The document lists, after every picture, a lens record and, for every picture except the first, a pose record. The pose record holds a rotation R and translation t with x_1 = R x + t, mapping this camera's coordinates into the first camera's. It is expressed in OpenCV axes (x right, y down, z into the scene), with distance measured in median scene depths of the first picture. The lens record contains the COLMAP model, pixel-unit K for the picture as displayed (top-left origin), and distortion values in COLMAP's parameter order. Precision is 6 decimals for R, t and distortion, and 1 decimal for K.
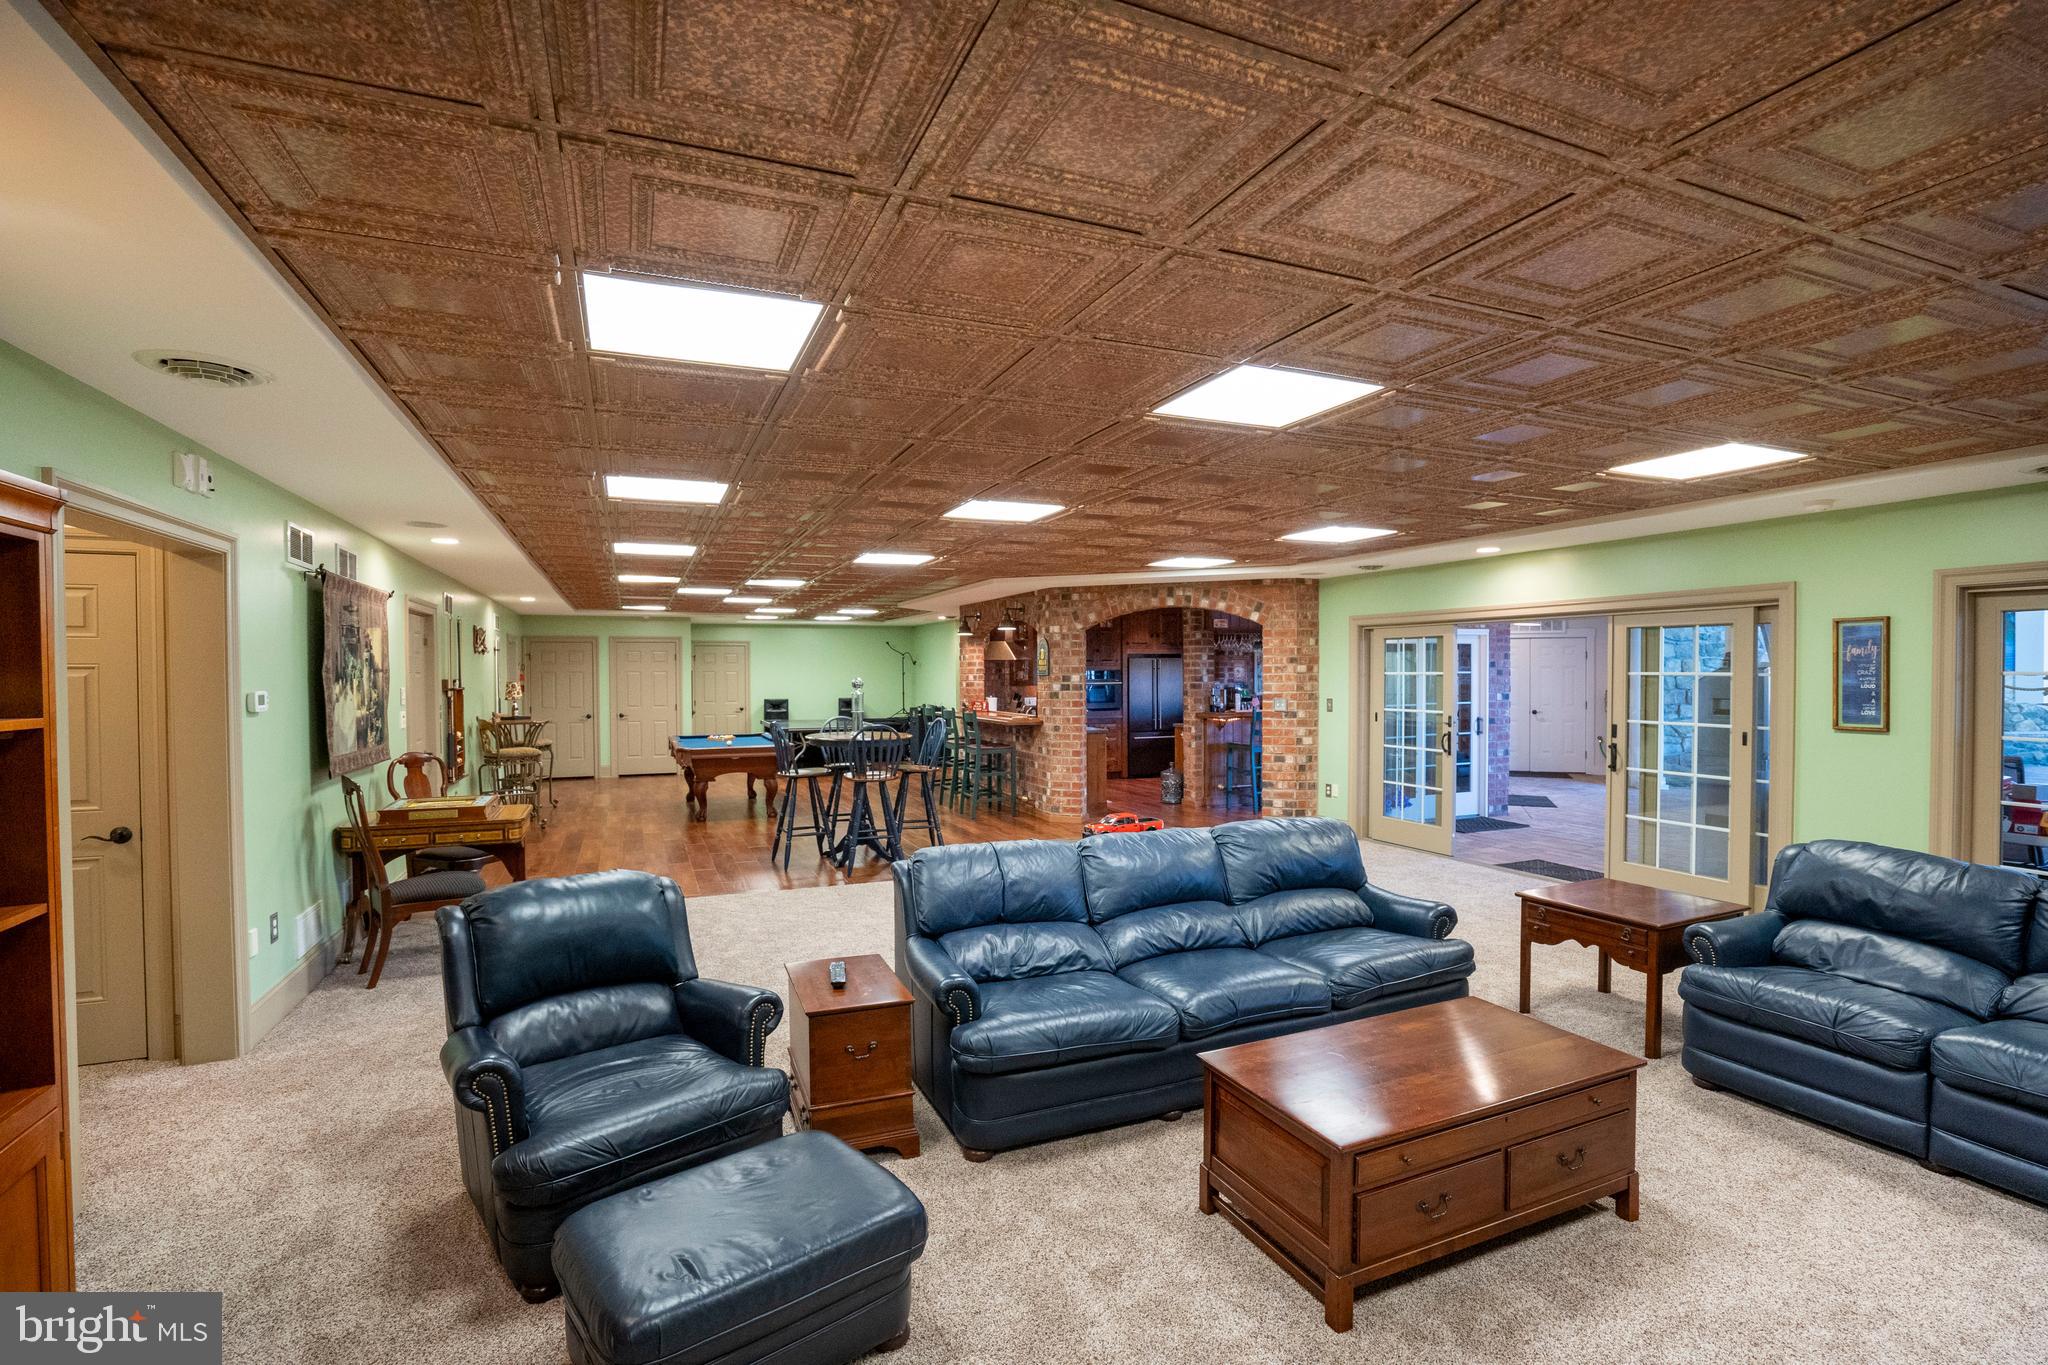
lens RADIAL K [[940.5, 0, 1027.3], [0, 940.5, 687.6], [0, 0, 1]] dist [-0.035463, 0.006817]
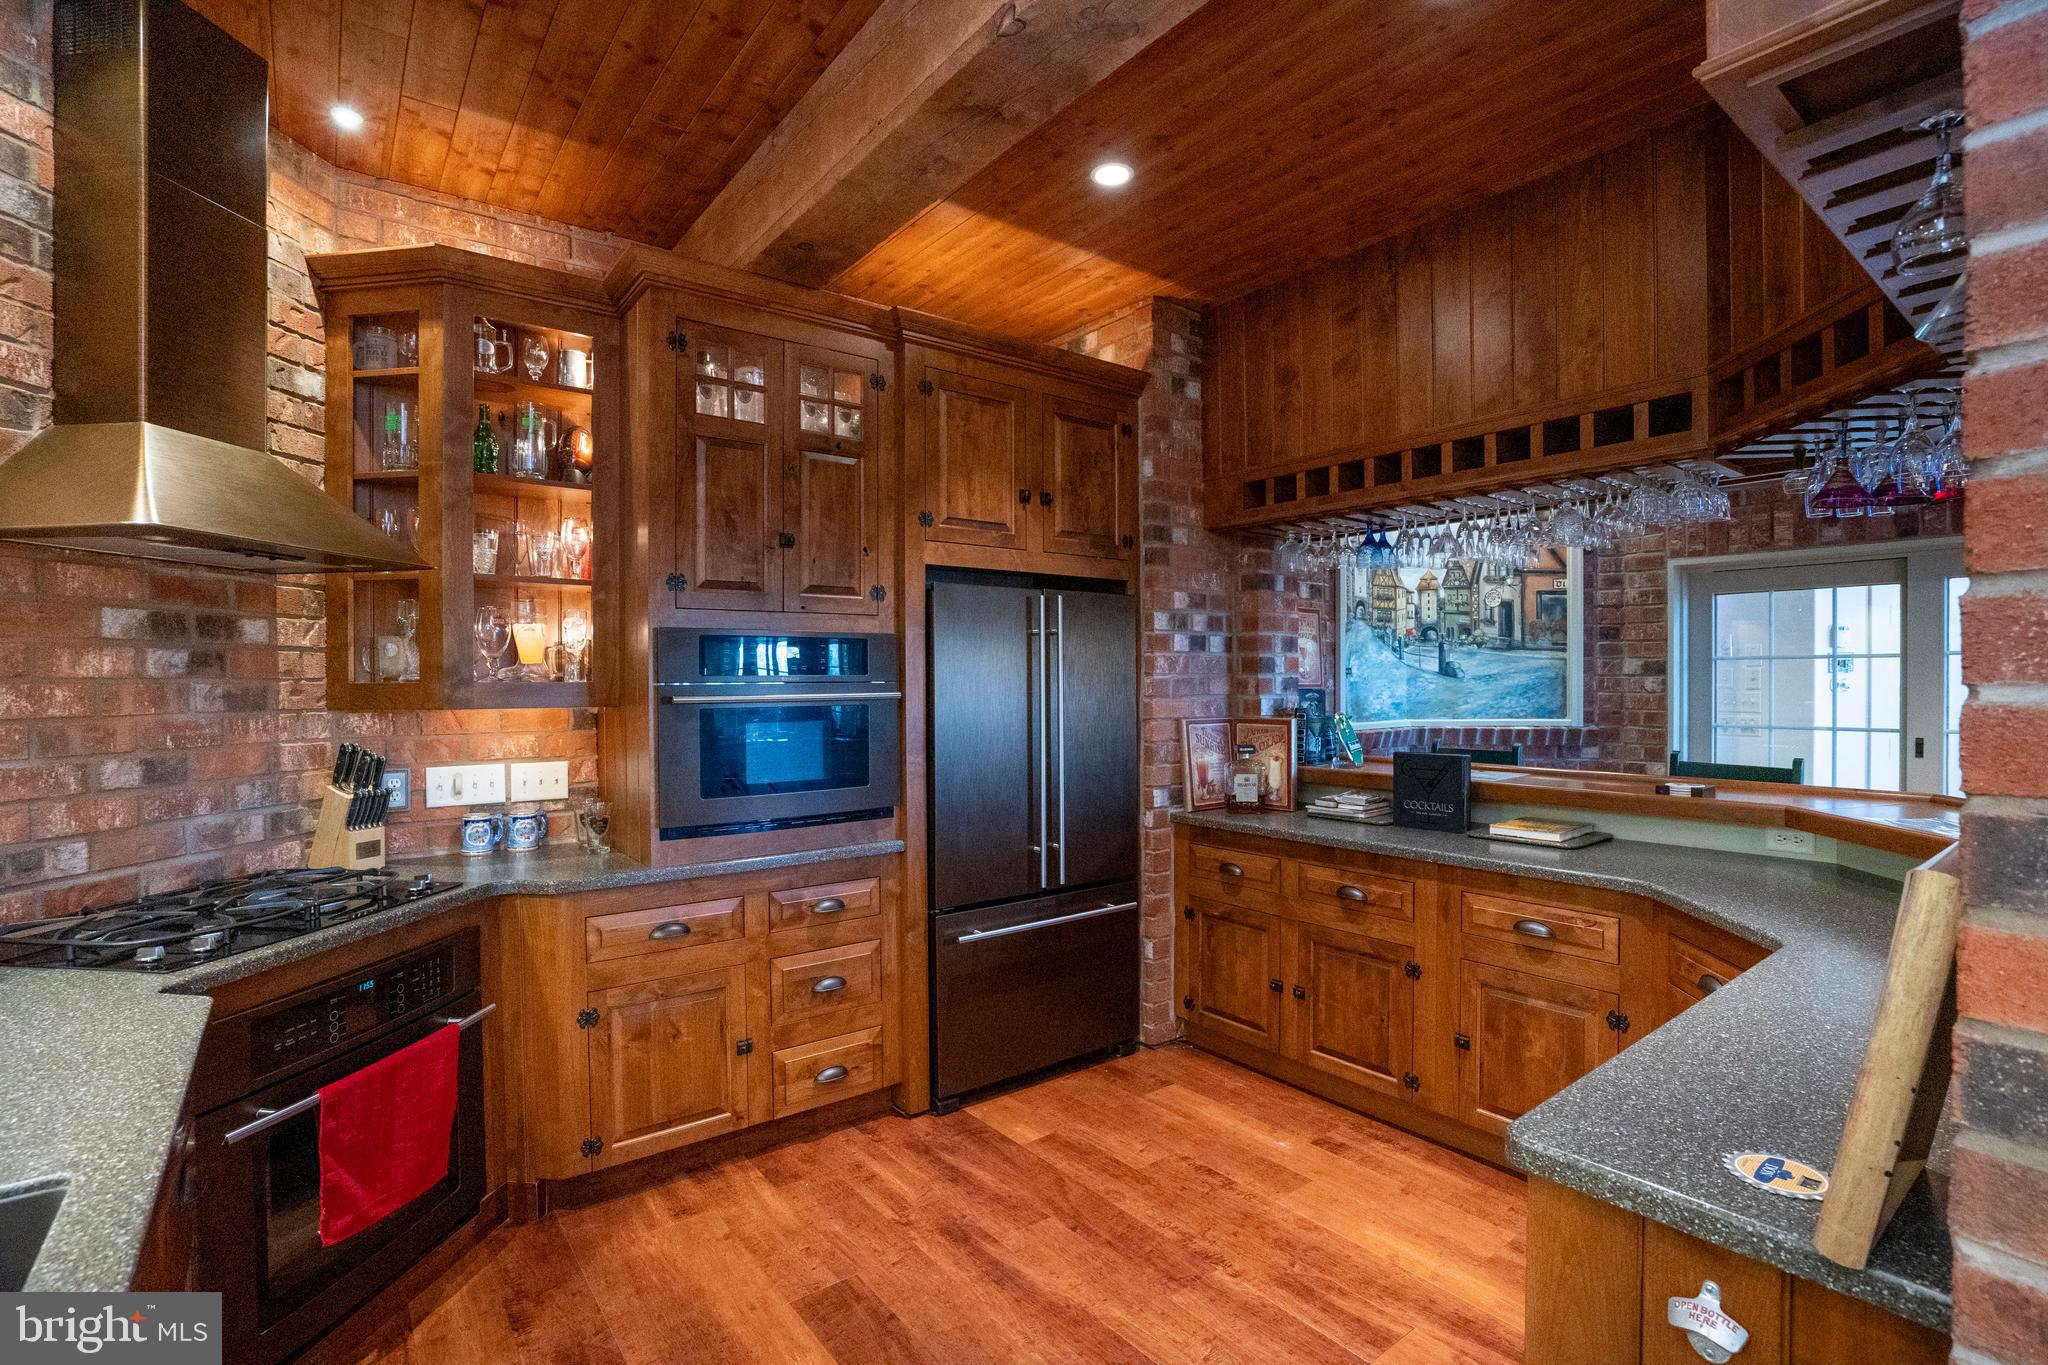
lens RADIAL K [[940.5, 0, 1032.9], [0, 940.5, 685.7], [0, 0, 1]] dist [-0.035463, 0.006817]
pose [[0.963042, -0.003018, 0.269333, 0.071300], [0.005316, 0.999955, -0.007805, -0.004993], [-0.269298, 0.008948, 0.963015, 0.781983]]
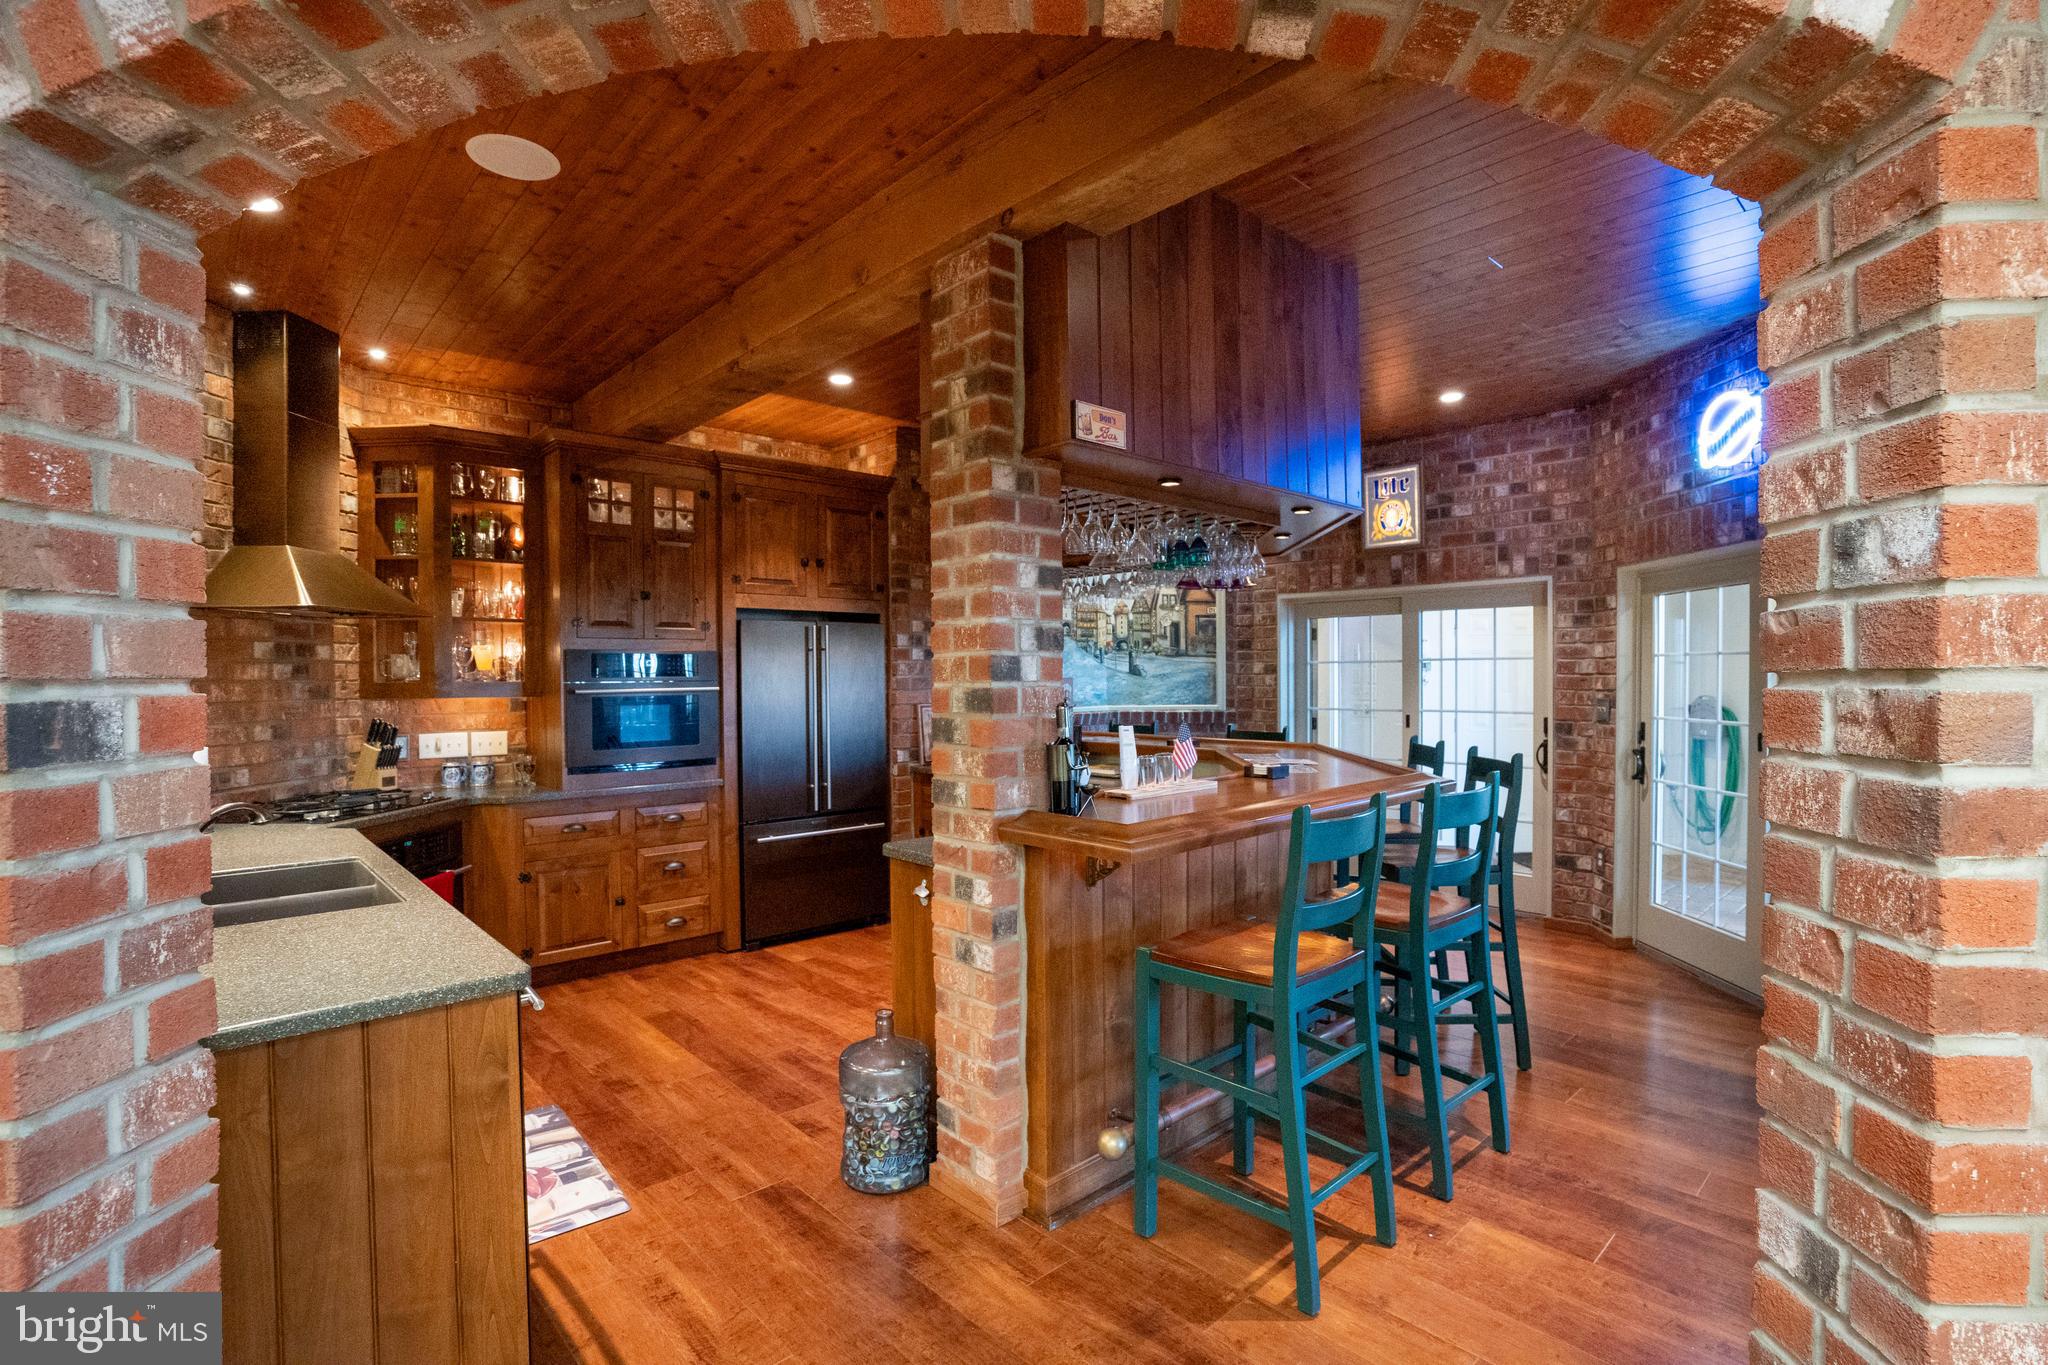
lens RADIAL K [[940.5, 0, 1021.2], [0, 940.5, 684.7], [0, 0, 1]] dist [-0.035463, 0.006817]
pose [[0.939333, -0.007197, 0.342932, 0.086397], [0.009654, 0.999938, -0.005459, -0.003187], [-0.342872, 0.008439, 0.939344, 0.627927]]
